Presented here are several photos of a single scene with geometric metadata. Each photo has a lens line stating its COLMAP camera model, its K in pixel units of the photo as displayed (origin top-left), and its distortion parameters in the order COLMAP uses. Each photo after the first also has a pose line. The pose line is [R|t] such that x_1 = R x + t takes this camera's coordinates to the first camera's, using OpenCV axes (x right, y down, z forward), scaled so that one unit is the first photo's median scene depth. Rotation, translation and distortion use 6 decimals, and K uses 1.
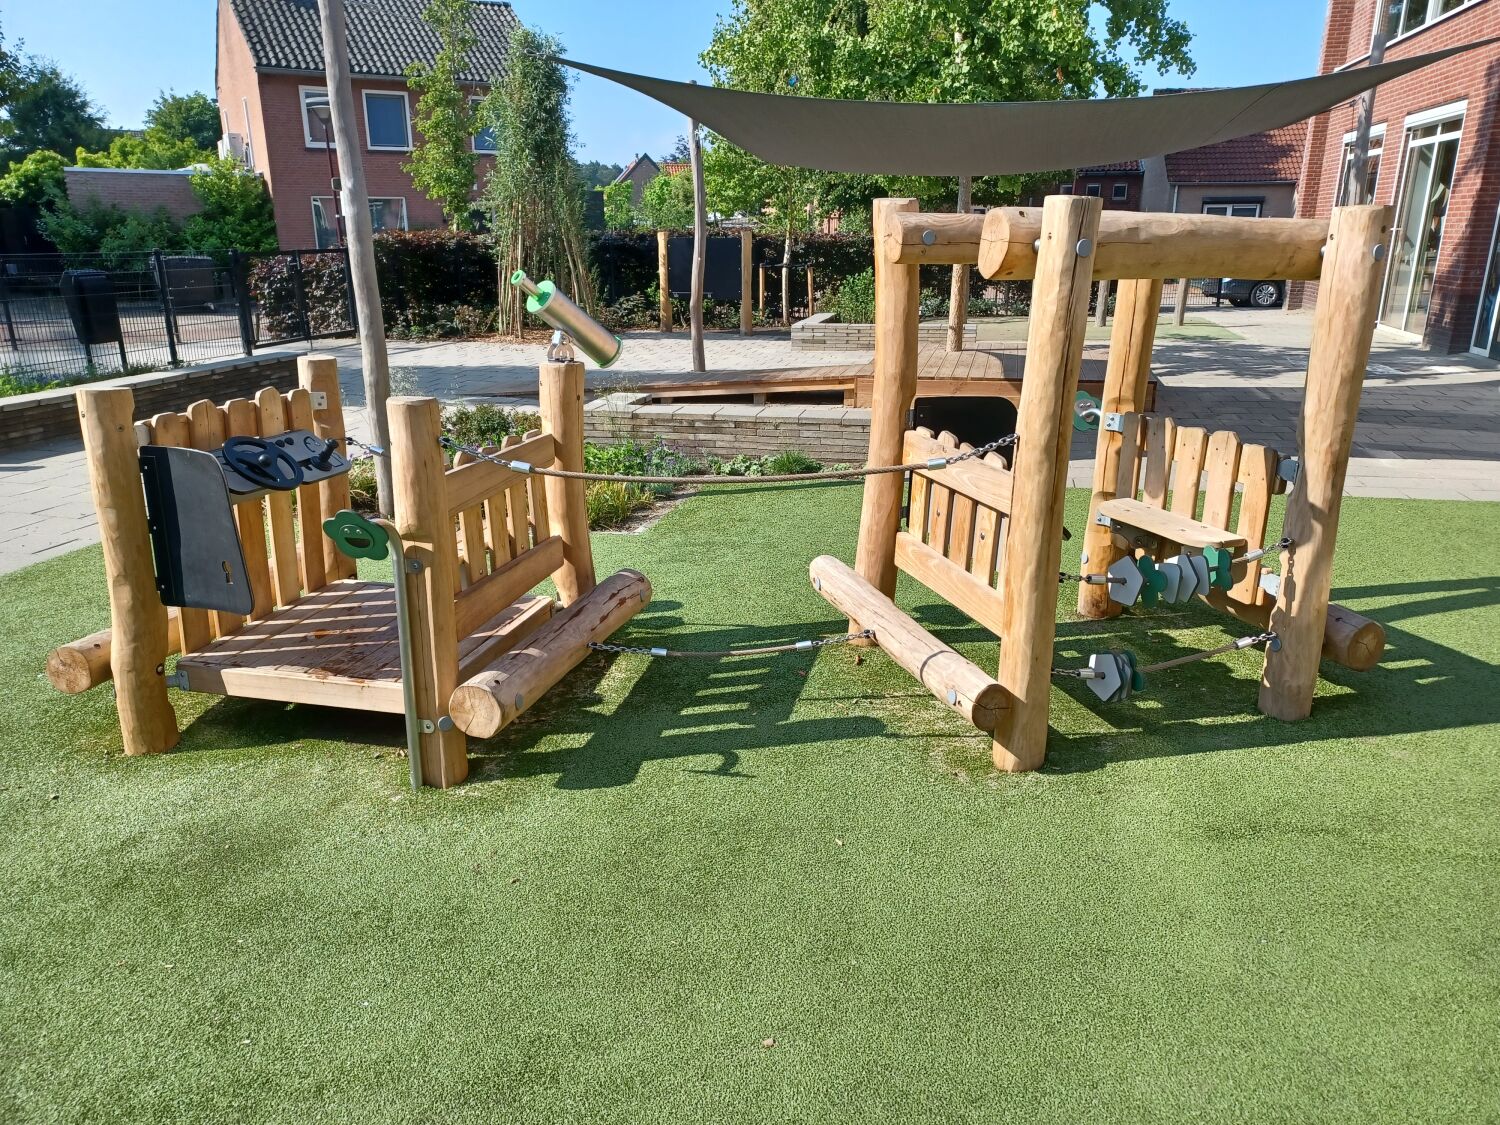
lens RADIAL K [[1088.8, 0, 752.0], [0, 1088.8, 571.3], [0, 0, 1]] dist [0.023418, -0.008360]
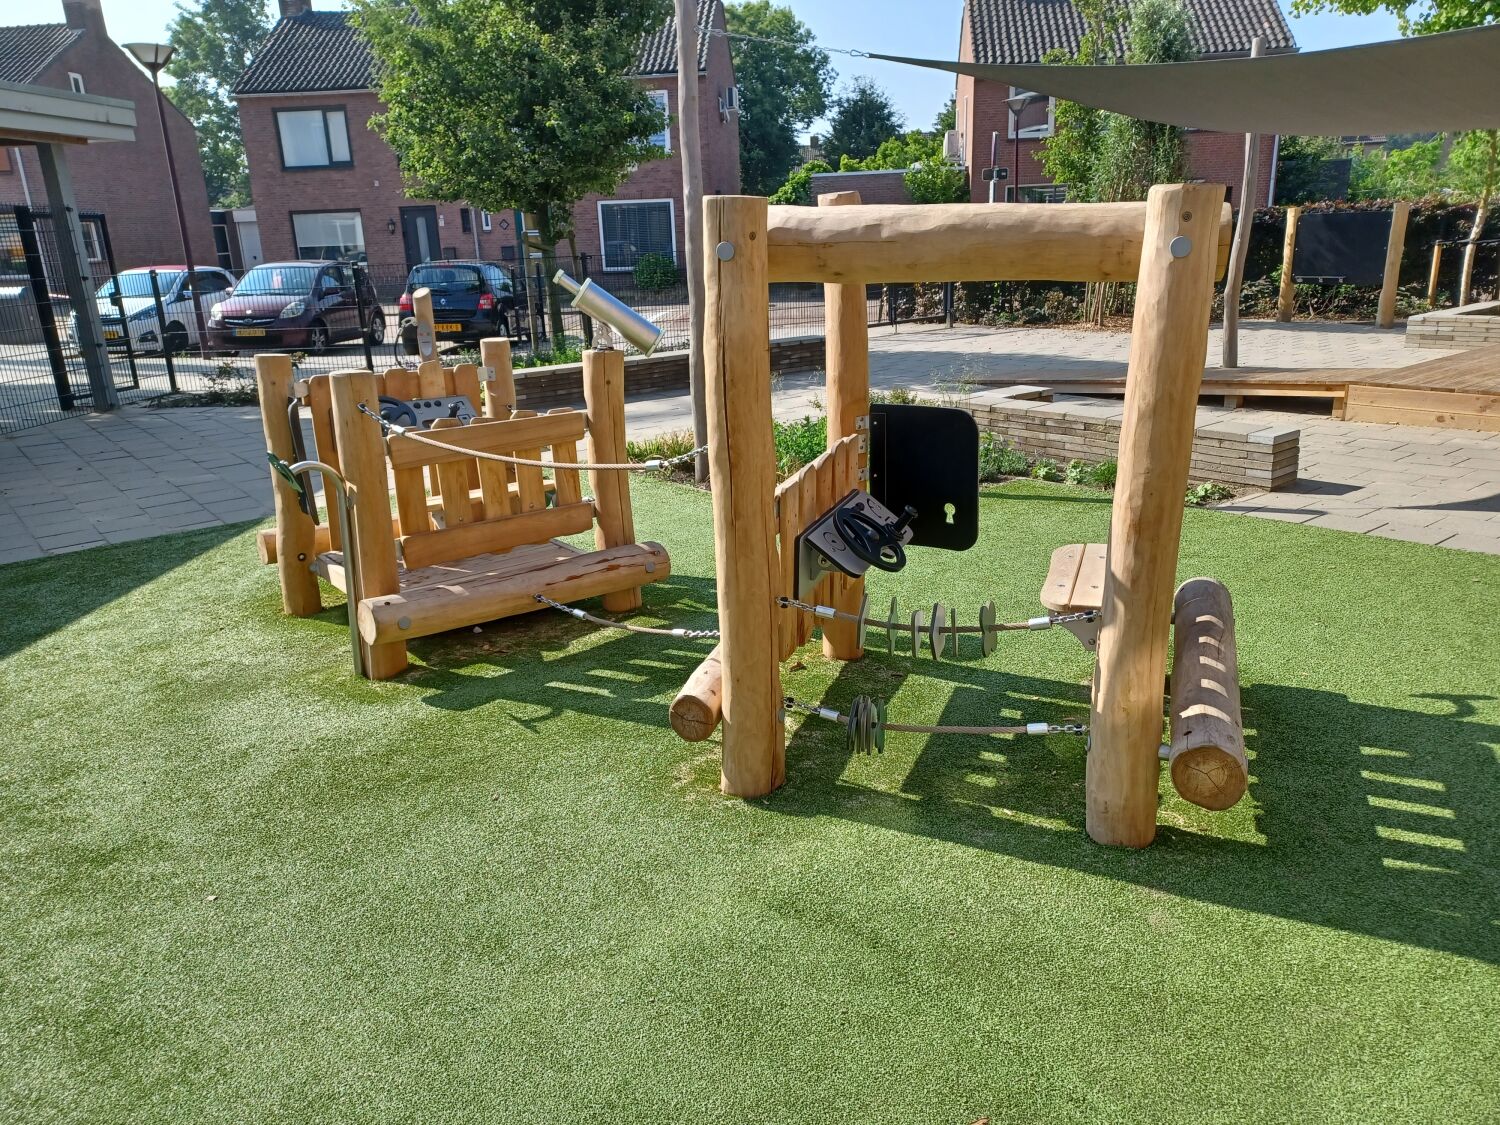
lens RADIAL K [[1092.8, 0, 750.0], [0, 1092.8, 562.5], [0, 0, 1]] dist [0.043155, -0.028306]
pose [[0.787672, 0.154659, -0.596367, 0.350807], [-0.151101, 0.986910, 0.056369, -0.033010], [0.597278, 0.045711, 0.800730, 0.100898]]
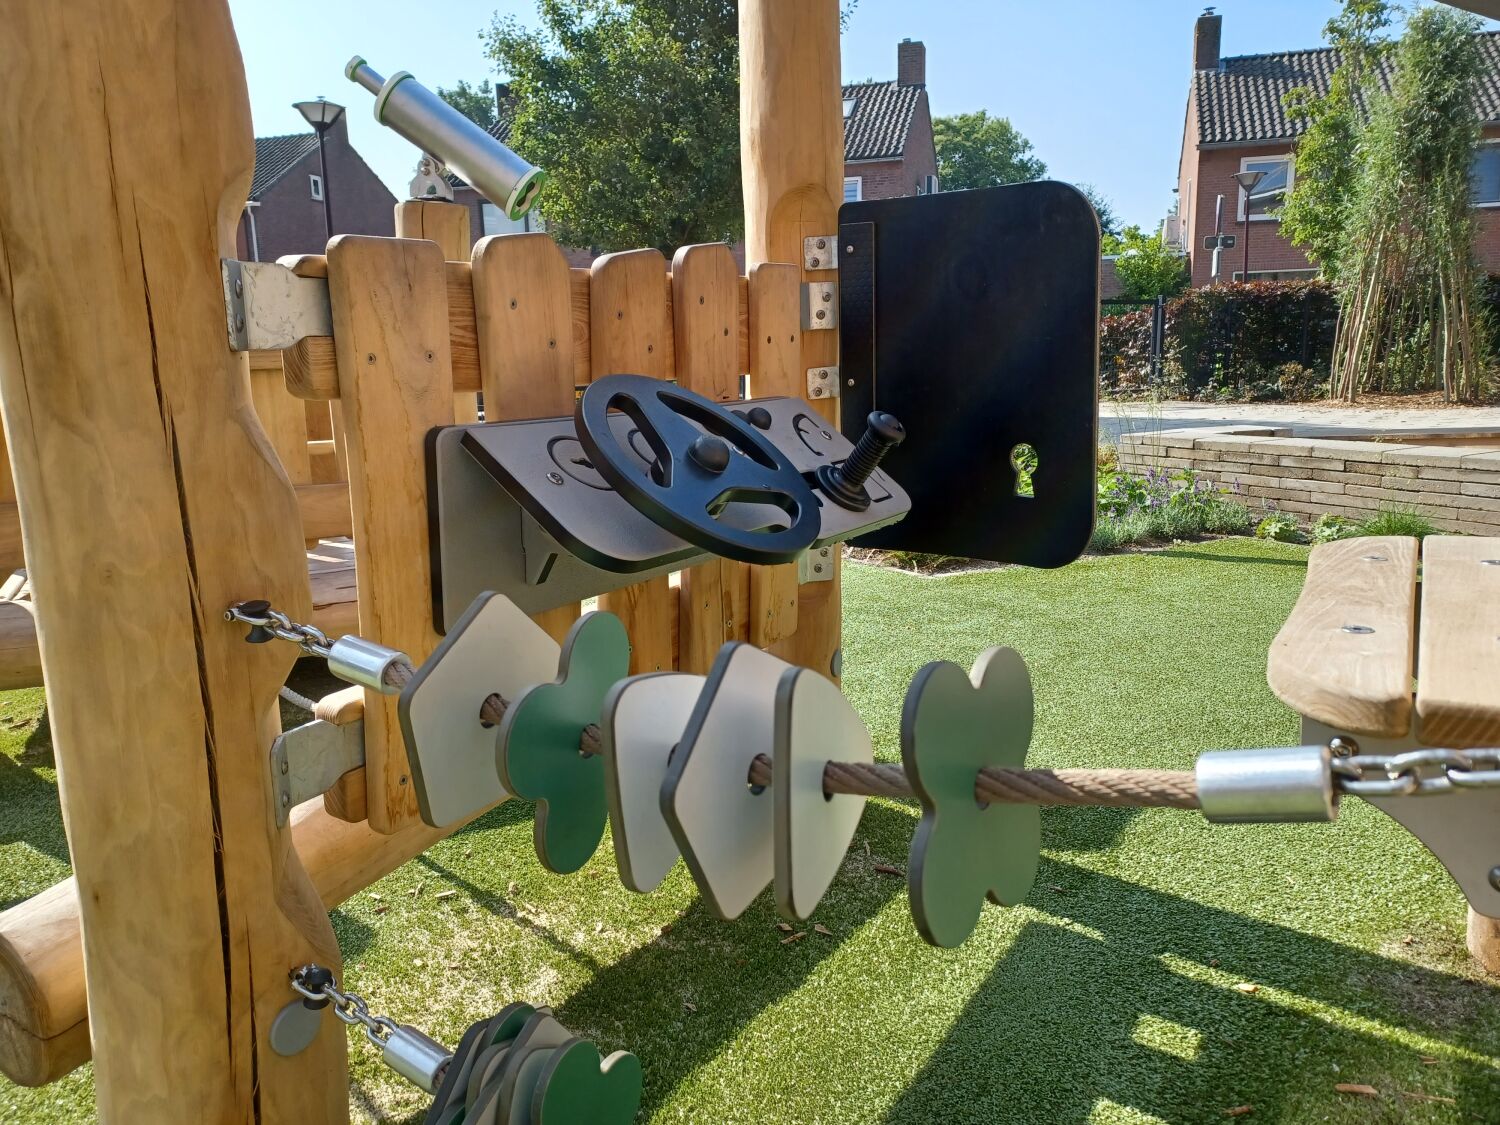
lens RADIAL K [[1104.7, 0, 750.0], [0, 1104.7, 562.5], [0, 0, 1]] dist [-0.004138, 0.029486]
pose [[0.659563, 0.130485, -0.740237, 0.234614], [-0.205038, 0.978701, -0.010171, -0.012156], [0.723143, 0.158485, 0.672269, 0.394368]]
